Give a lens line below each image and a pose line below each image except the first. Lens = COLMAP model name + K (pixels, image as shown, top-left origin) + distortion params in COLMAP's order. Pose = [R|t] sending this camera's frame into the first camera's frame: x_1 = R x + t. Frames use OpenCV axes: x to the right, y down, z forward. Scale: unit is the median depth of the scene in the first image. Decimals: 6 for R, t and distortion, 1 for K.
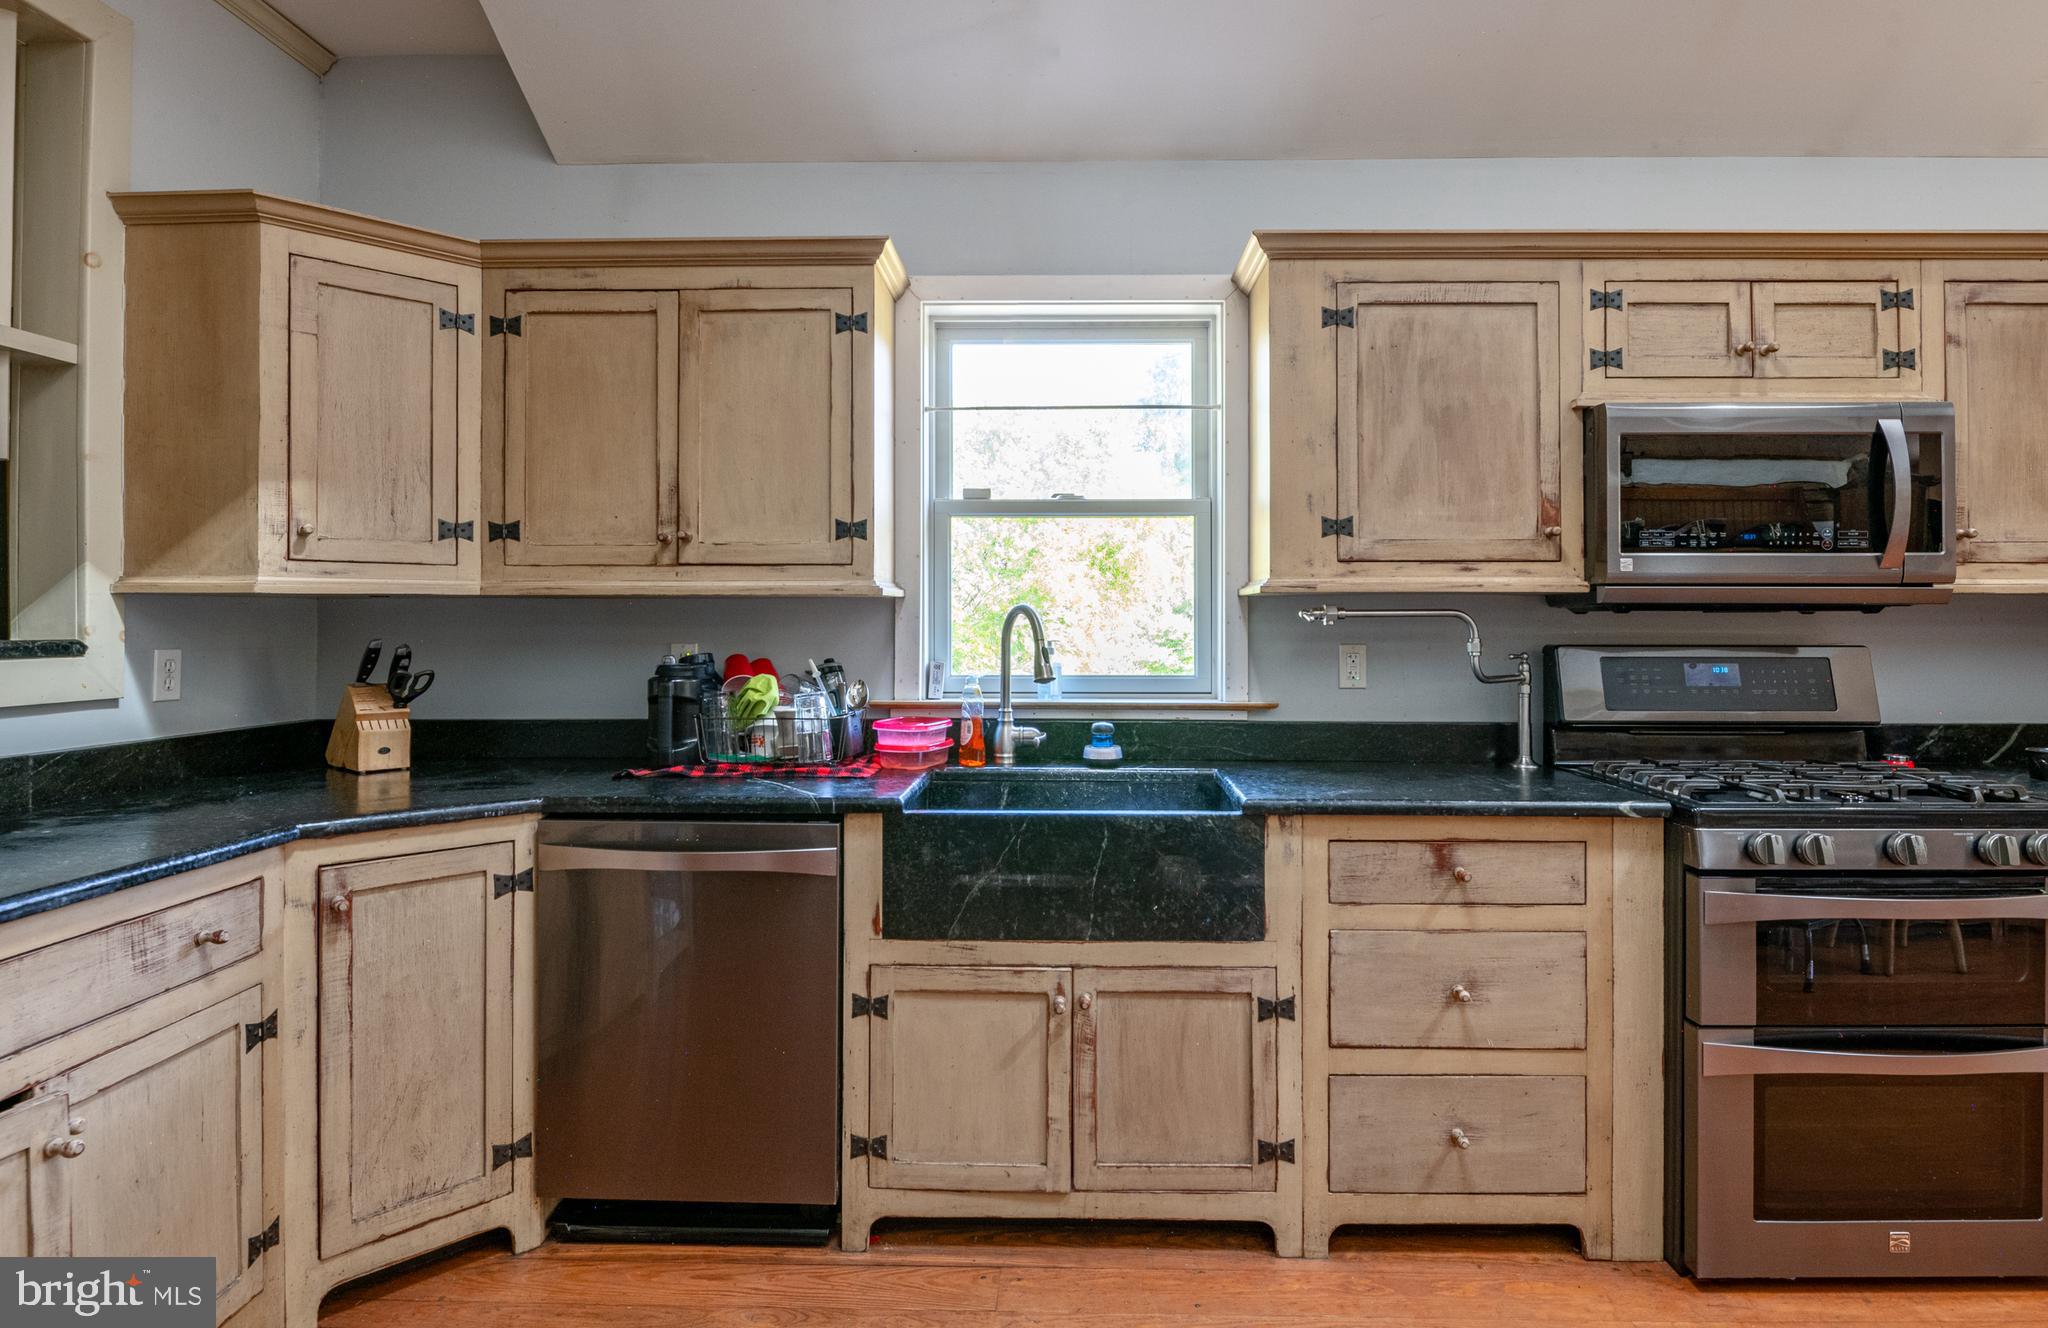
lens RADIAL K [[1067.6, 0, 1043.1], [0, 1067.6, 617.1], [0, 0, 1]] dist [-0.001815, -0.004325]
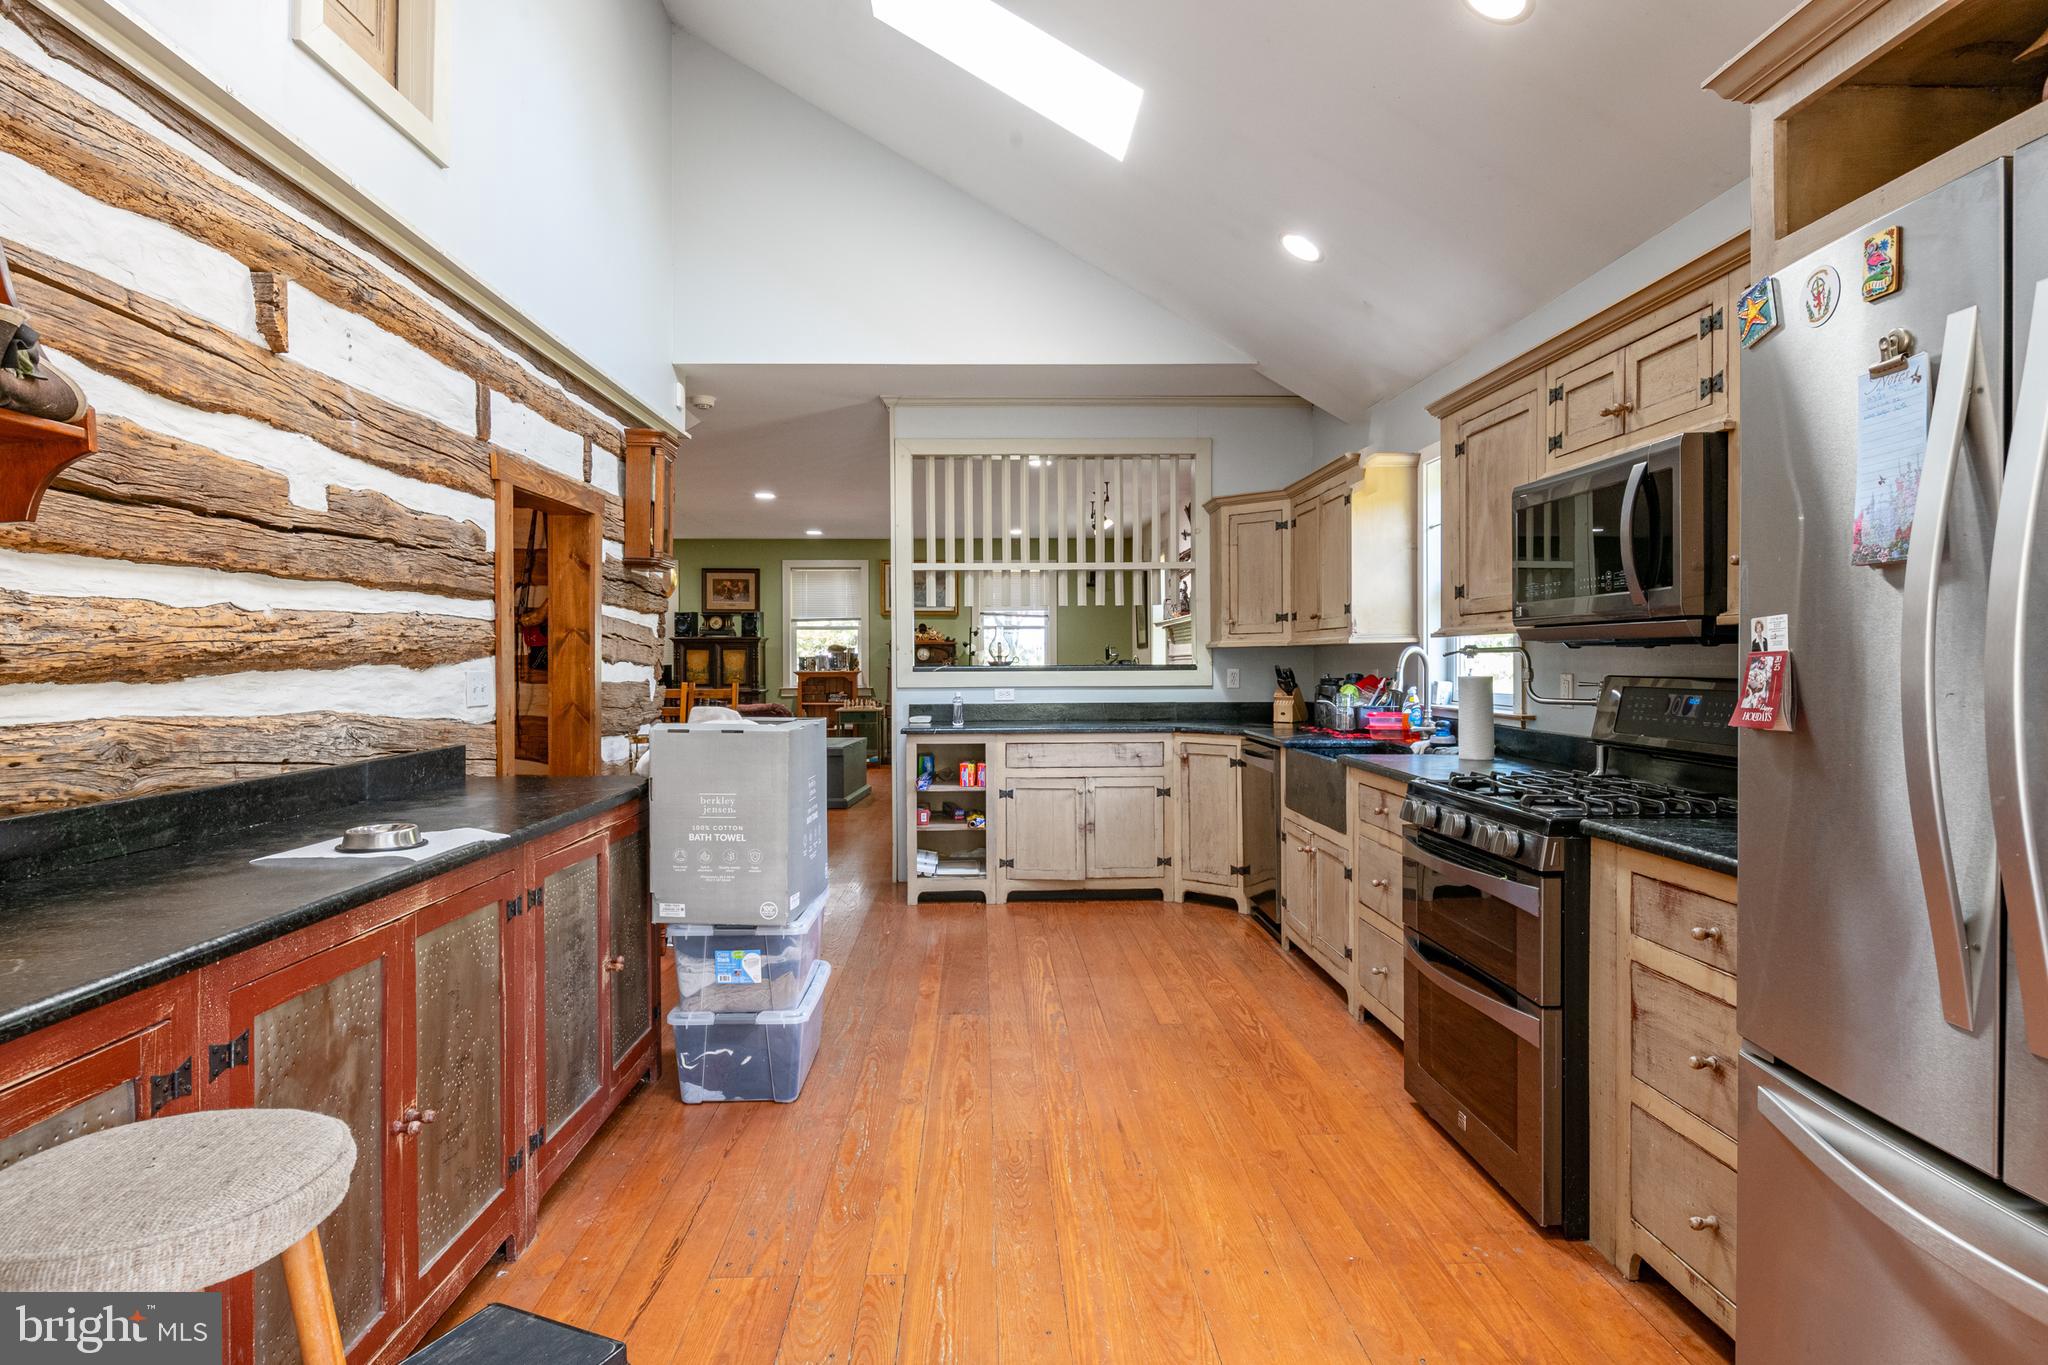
lens RADIAL K [[1108.0, 0, 1023.4], [0, 1108.0, 676.0], [0, 0, 1]] dist [0.003006, -0.006015]
pose [[0.059987, 0.014429, -0.998095, 1.784086], [0.009227, 0.999845, 0.015008, 0.003177], [0.998157, -0.010110, 0.059844, 0.306704]]
